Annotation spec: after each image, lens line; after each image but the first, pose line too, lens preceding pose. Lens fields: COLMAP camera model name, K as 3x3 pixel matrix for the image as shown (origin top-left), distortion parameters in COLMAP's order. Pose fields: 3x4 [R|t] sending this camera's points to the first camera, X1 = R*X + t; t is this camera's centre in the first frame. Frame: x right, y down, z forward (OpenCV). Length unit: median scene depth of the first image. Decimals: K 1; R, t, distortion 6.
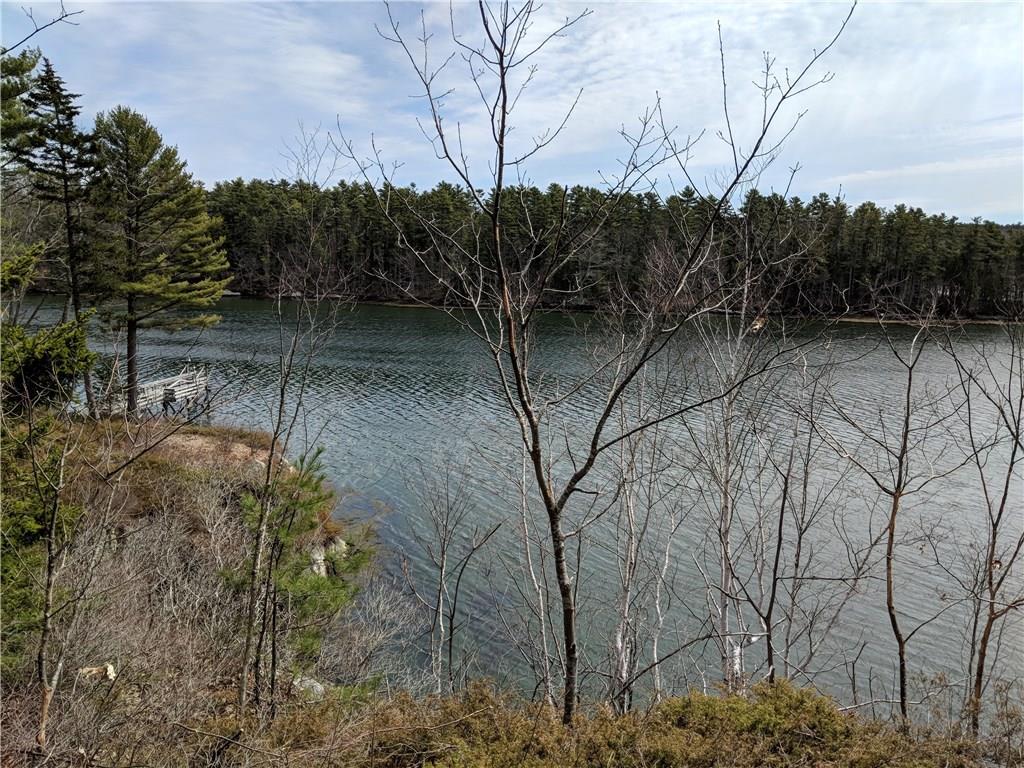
lens RADIAL K [[804.5, 0, 512.0], [0, 804.5, 384.0], [0, 0, 1]] dist [-0.002185, -0.103072]
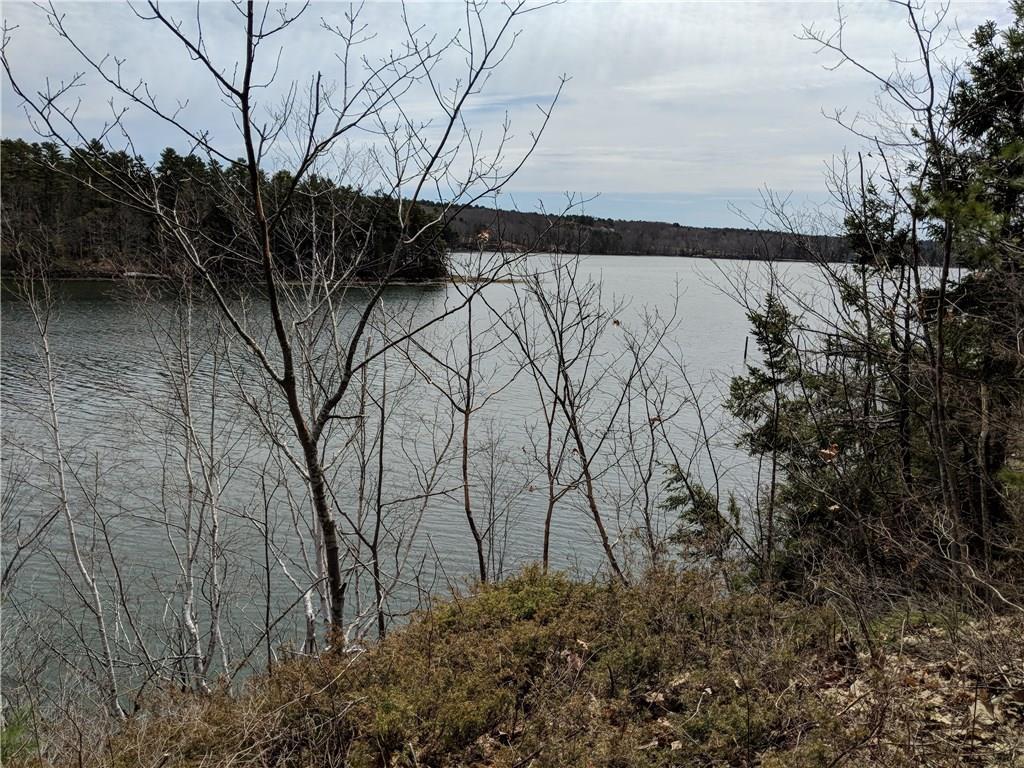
lens RADIAL K [[793.1, 0, 512.0], [0, 793.1, 384.0], [0, 0, 1]] dist [0.002149, -0.055870]
pose [[0.744356, -0.096186, 0.660820, -0.167435], [0.071693, 0.995363, 0.064125, 0.023583], [-0.663923, -0.000356, 0.747800, 0.086440]]
